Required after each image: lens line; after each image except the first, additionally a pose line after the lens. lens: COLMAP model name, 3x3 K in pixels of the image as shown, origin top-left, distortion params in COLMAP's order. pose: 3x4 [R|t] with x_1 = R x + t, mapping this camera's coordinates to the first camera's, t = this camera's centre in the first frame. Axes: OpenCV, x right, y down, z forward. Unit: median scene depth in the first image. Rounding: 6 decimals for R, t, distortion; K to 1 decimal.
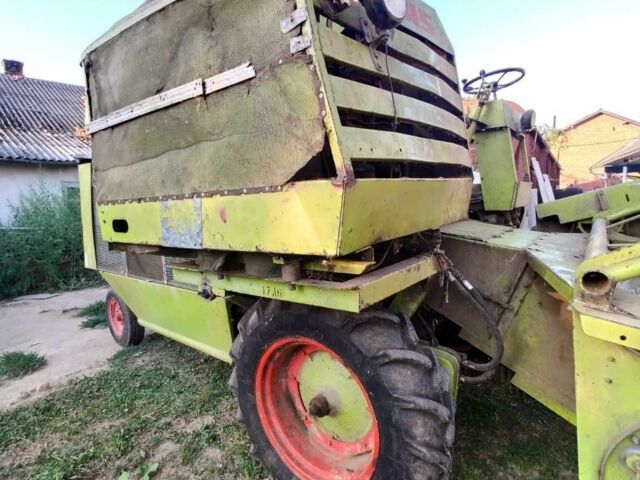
lens RADIAL K [[368.3, 0, 328.7], [0, 368.3, 244.5], [0, 0, 1]] dist [-0.005726, -0.002115]
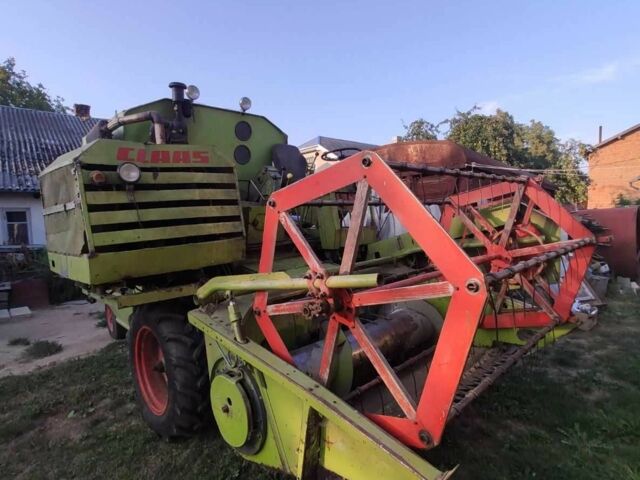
lens RADIAL K [[366.8, 0, 320.0], [0, 366.8, 240.0], [0, 0, 1]] dist [-0.004334, -0.001146]
pose [[0.989513, 0.002900, -0.144411, 0.456707], [-0.010148, 0.998724, -0.049479, -0.039700], [0.144084, 0.050426, 0.988280, -0.292060]]
